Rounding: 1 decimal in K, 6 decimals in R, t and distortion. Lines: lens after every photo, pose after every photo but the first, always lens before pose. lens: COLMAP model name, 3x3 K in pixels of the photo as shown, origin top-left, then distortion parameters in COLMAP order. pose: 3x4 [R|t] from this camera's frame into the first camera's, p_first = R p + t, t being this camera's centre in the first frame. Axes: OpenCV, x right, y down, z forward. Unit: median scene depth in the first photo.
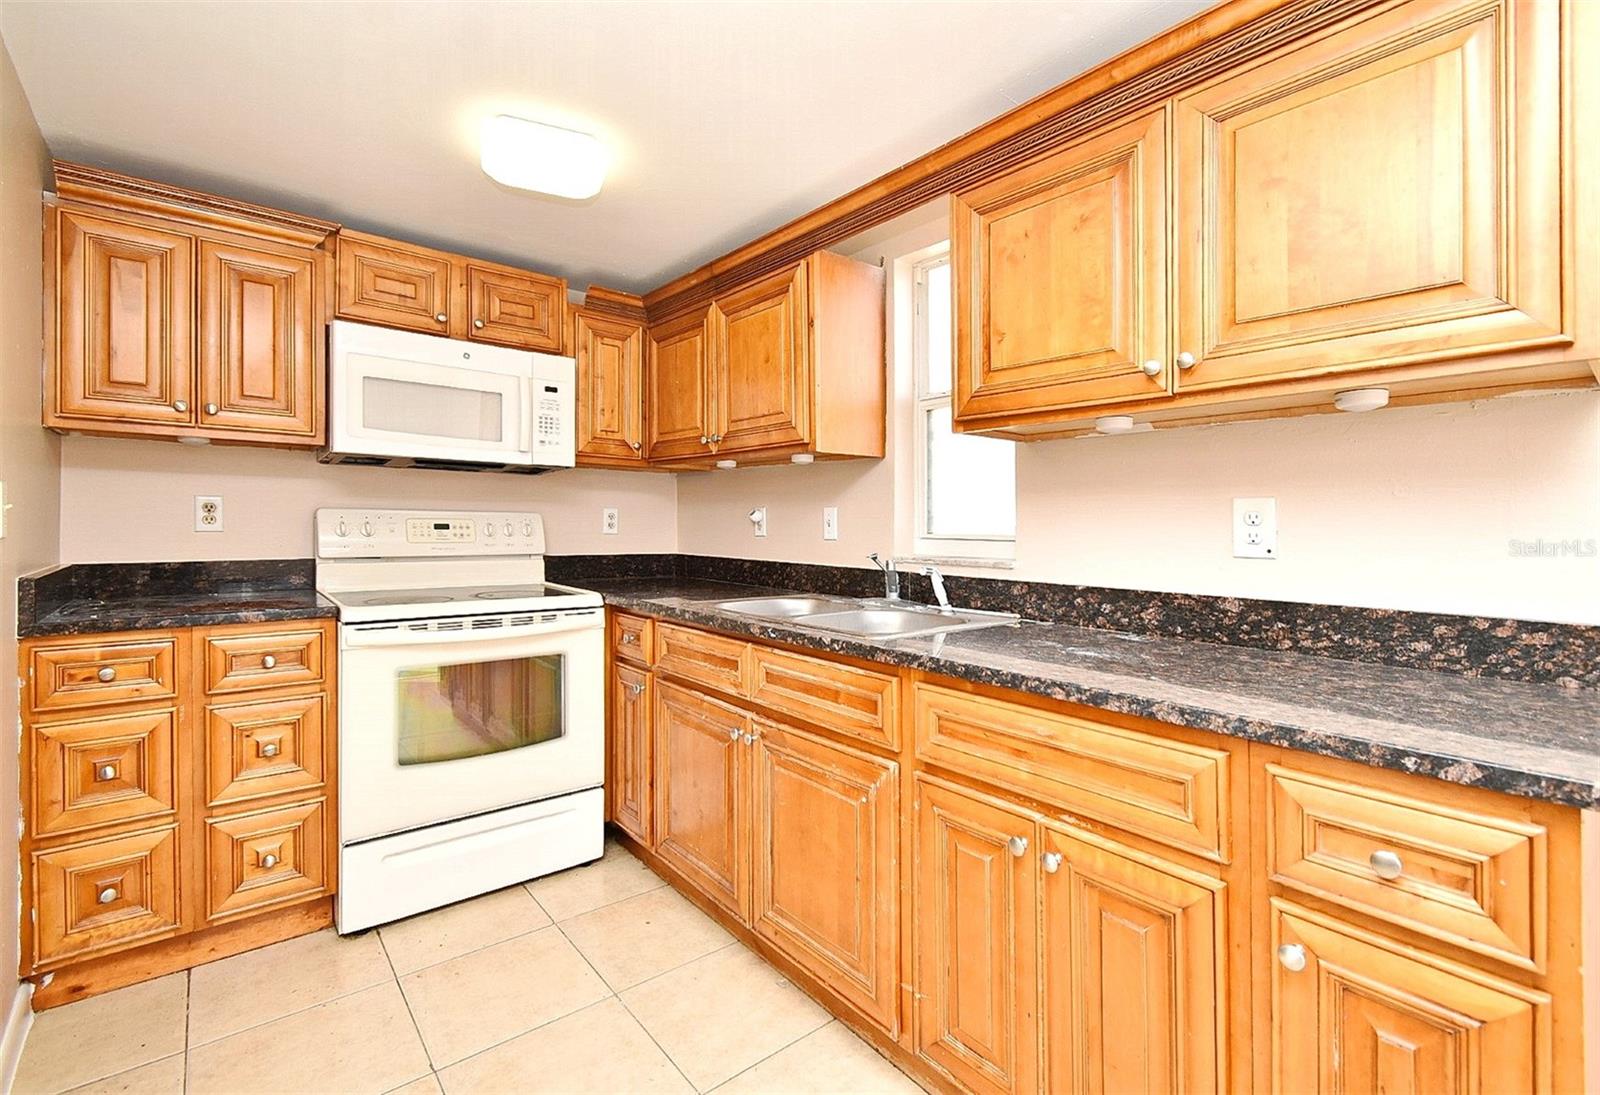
lens RADIAL K [[736.4, 0, 821.5], [0, 736.4, 523.0], [0, 0, 1]] dist [-0.001098, 0.000175]
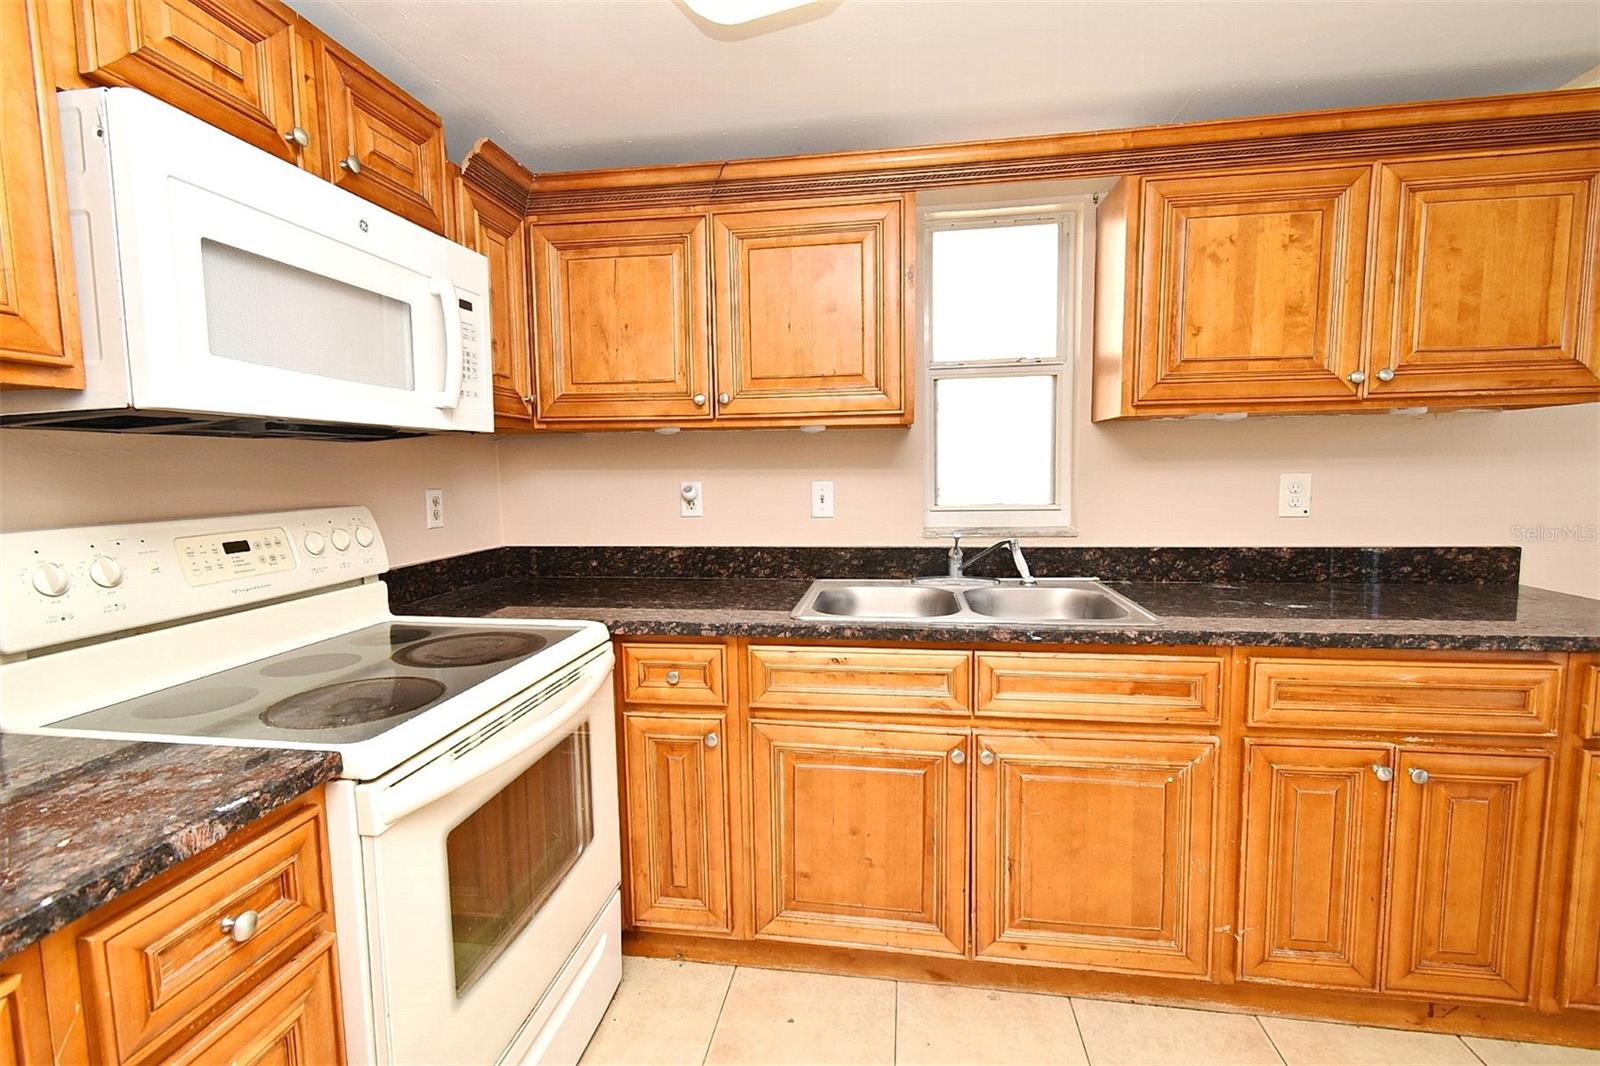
lens RADIAL K [[702.9, 0, 800.5], [0, 702.9, 524.9], [0, 0, 1]] dist [-0.000267, -0.001188]
pose [[0.745495, -0.081997, 0.661449, -0.758274], [0.023956, 0.995059, 0.096354, -0.067725], [-0.666081, -0.055986, 0.743775, 0.507622]]
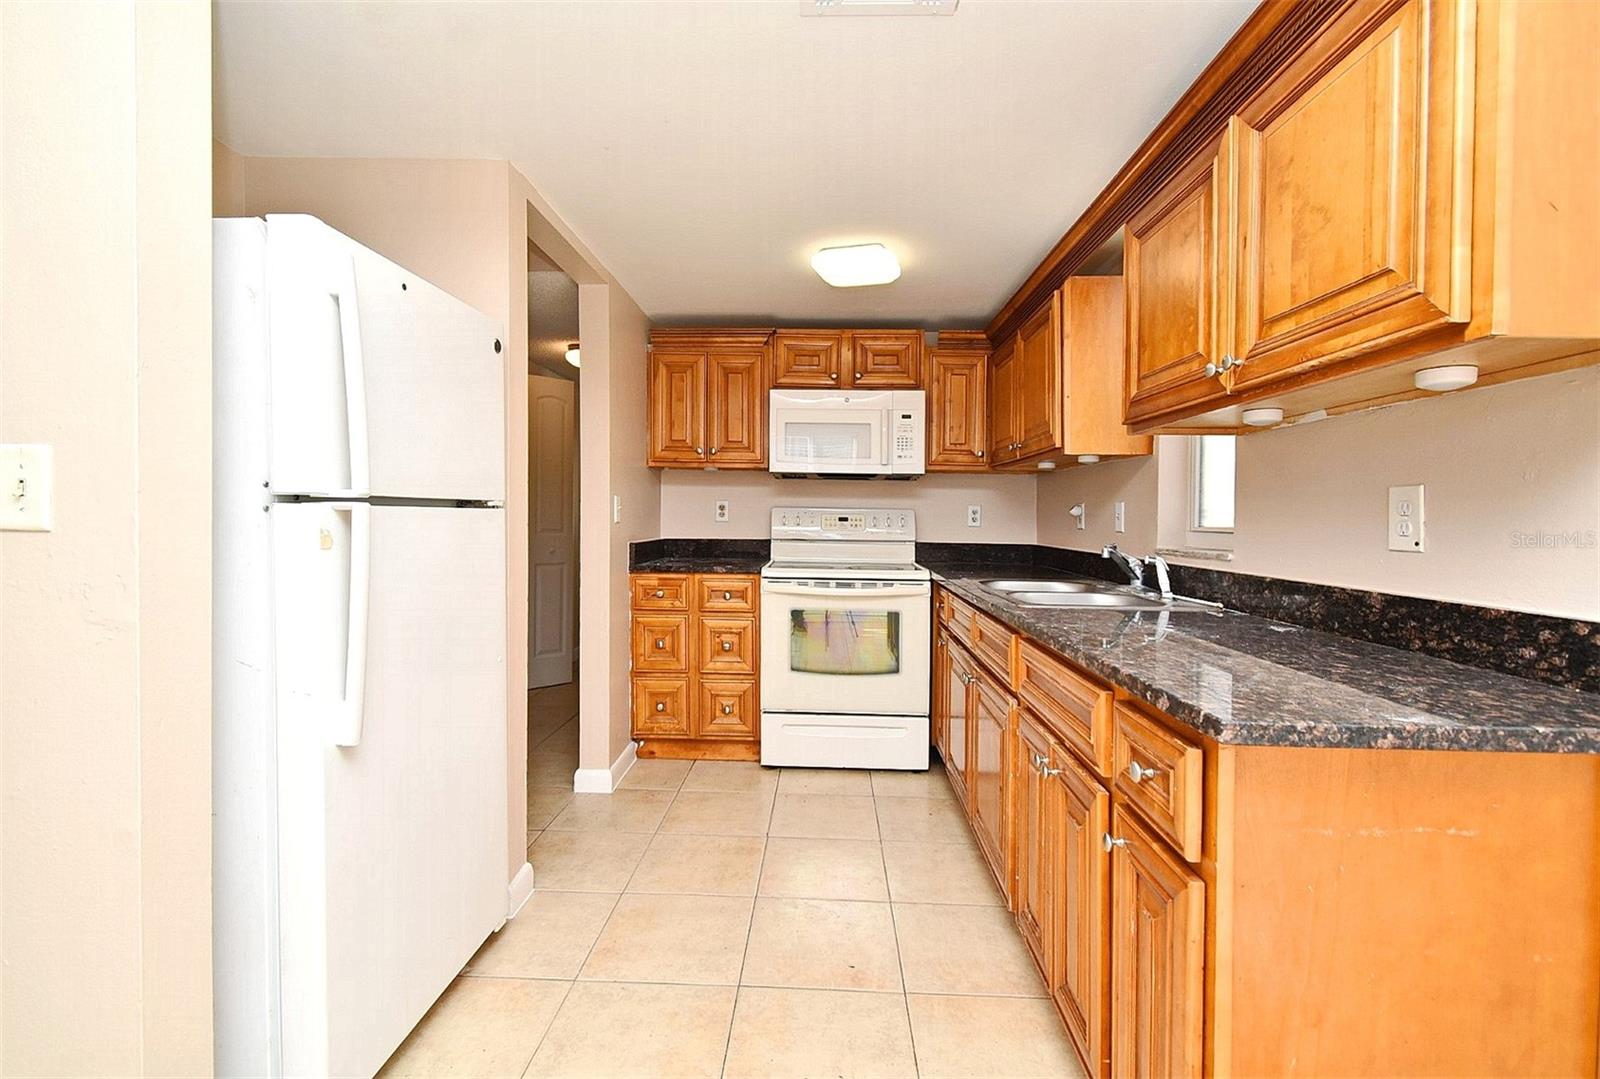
lens RADIAL K [[732.9, 0, 789.2], [0, 732.9, 537.0], [0, 0, 1]] dist [0.031572, -0.015015]
pose [[0.733283, 0.018178, -0.679681, 0.519537], [-0.003158, 0.999723, 0.023331, 0.008424], [0.679916, -0.014962, 0.733137, -0.164190]]
